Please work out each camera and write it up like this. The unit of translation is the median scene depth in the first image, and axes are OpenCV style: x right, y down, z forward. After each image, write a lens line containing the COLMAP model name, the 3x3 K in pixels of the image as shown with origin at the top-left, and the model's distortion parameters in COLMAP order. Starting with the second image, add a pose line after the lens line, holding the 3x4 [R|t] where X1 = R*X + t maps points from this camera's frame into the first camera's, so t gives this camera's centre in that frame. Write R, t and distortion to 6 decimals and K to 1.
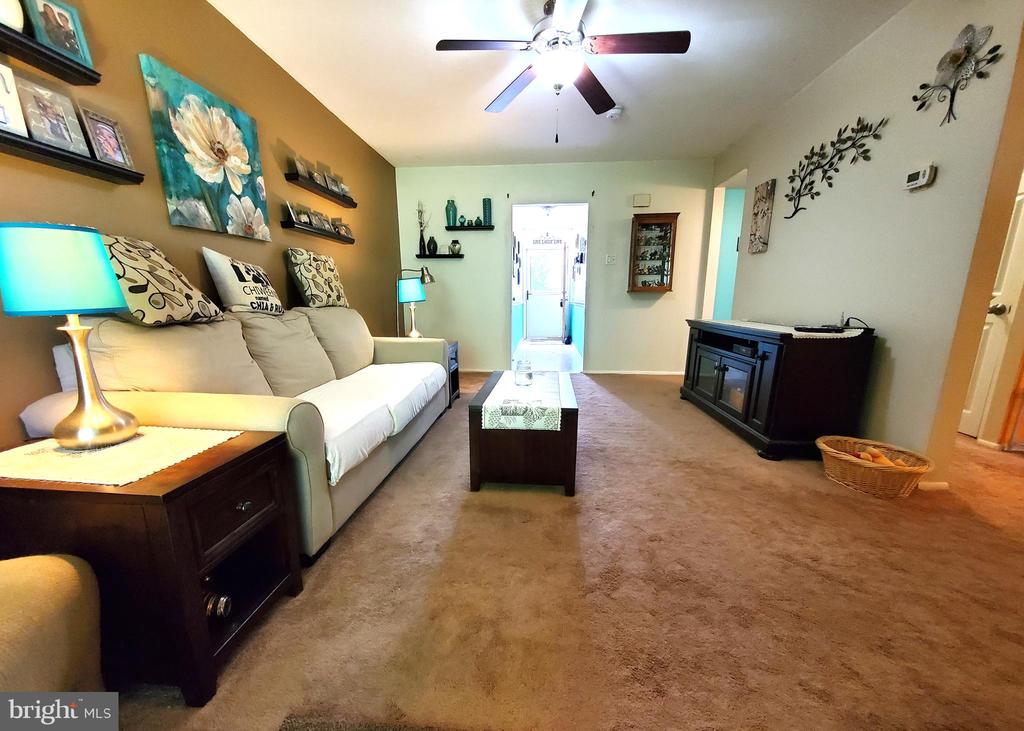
lens RADIAL K [[406.2, 0, 507.6], [0, 406.2, 389.2], [0, 0, 1]] dist [0.003155, -0.000853]
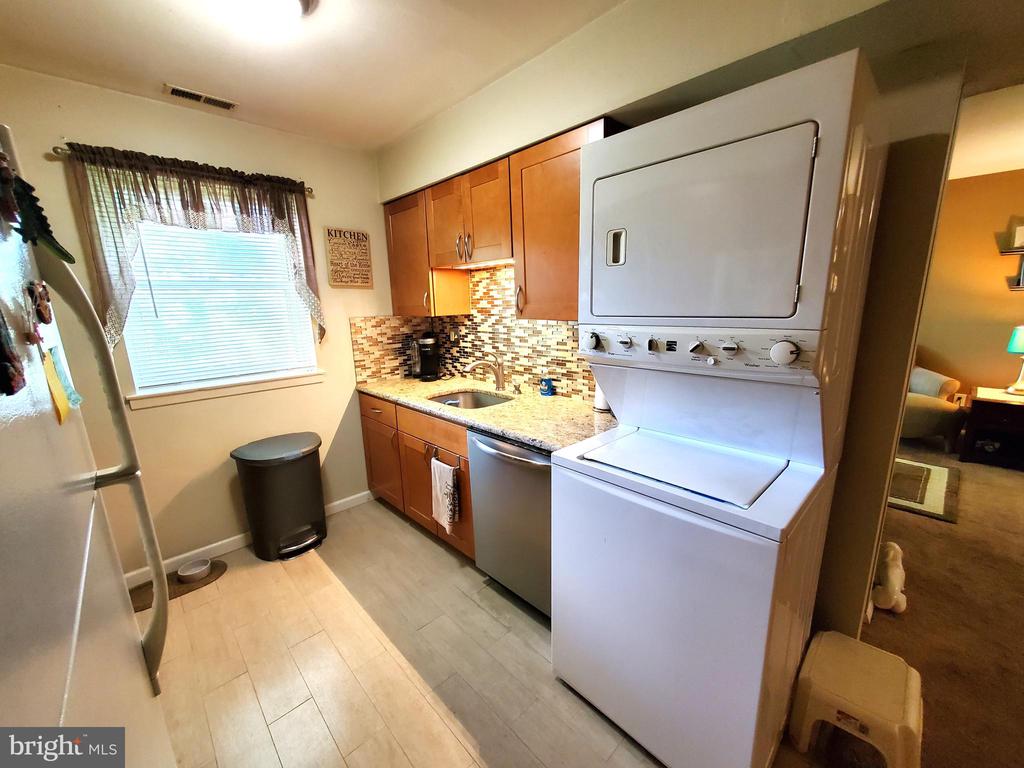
lens RADIAL K [[406.6, 0, 510.7], [0, 406.6, 390.5], [0, 0, 1]] dist [0.003000, -0.000790]
pose [[-0.666819, 0.180242, -0.723094, 1.880278], [-0.132567, 0.926144, 0.353105, -0.235621], [0.733333, 0.331316, -0.593677, 0.008429]]
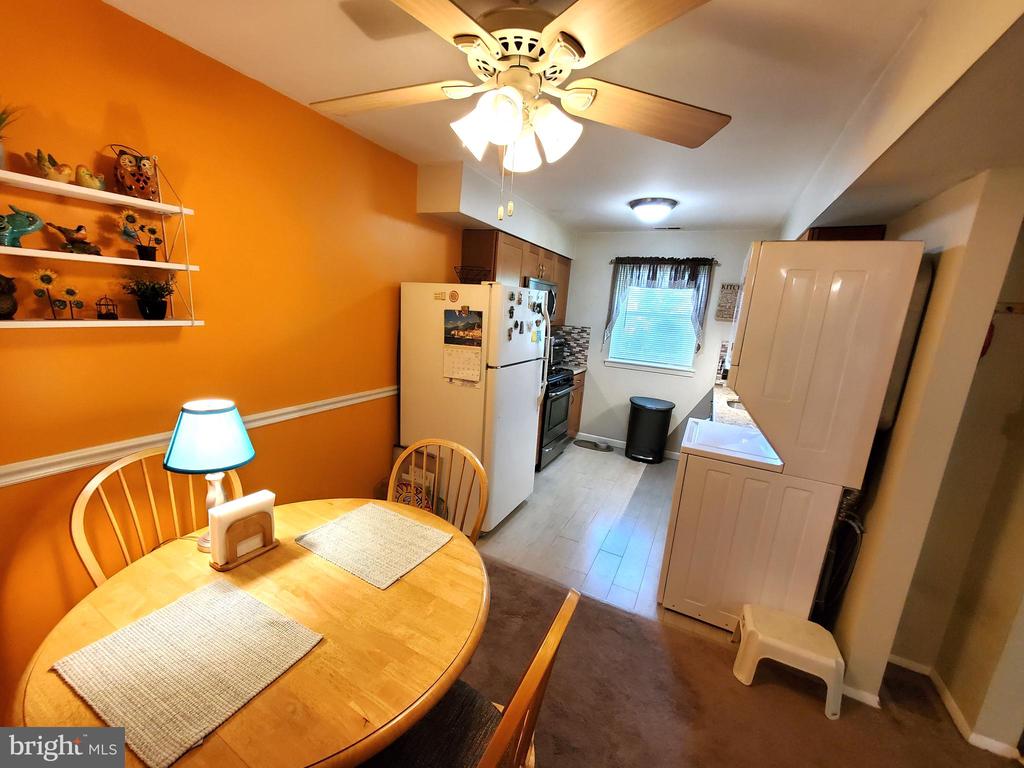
lens RADIAL K [[406.6, 0, 512.1], [0, 406.6, 383.7], [0, 0, 1]] dist [0.003000, -0.000790]
pose [[-0.929455, -0.130110, 0.345231, 1.491666], [0.012279, 0.924322, 0.381416, -0.485343], [-0.368731, 0.358748, -0.857518, 0.885220]]
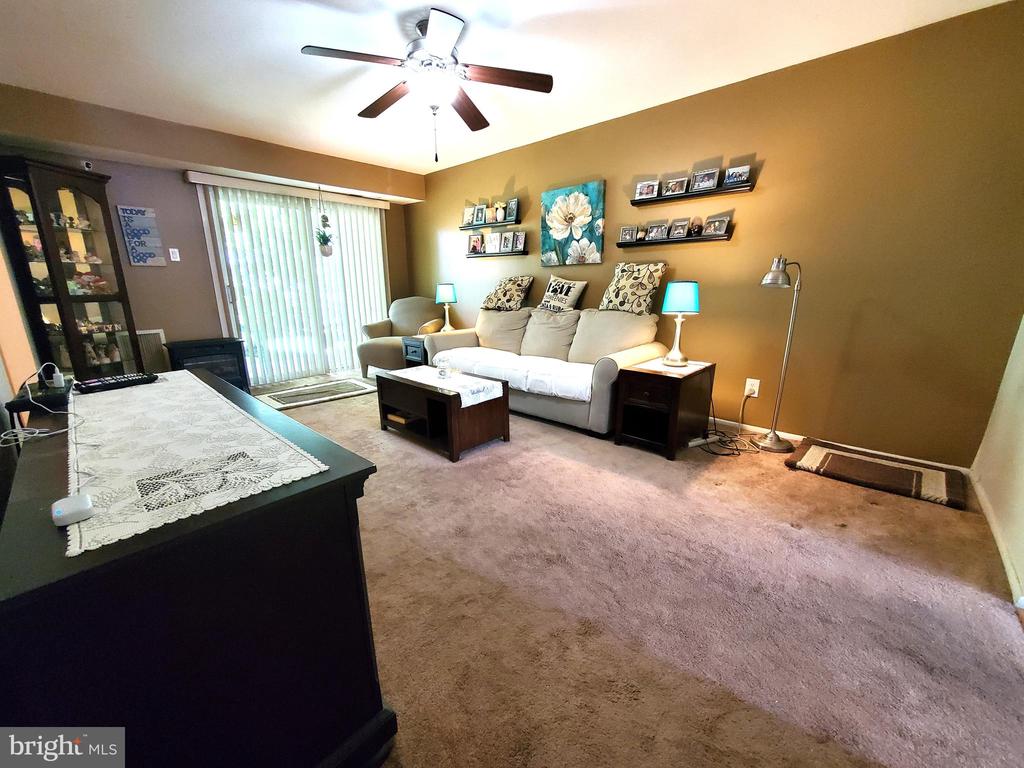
lens RADIAL K [[406.6, 0, 507.2], [0, 406.6, 388.5], [0, 0, 1]] dist [0.003000, -0.000790]
pose [[-0.620145, 0.198939, -0.758843, 0.919734], [-0.165238, 0.912485, 0.374255, -0.505000], [0.766887, 0.357482, -0.533001, 1.920220]]
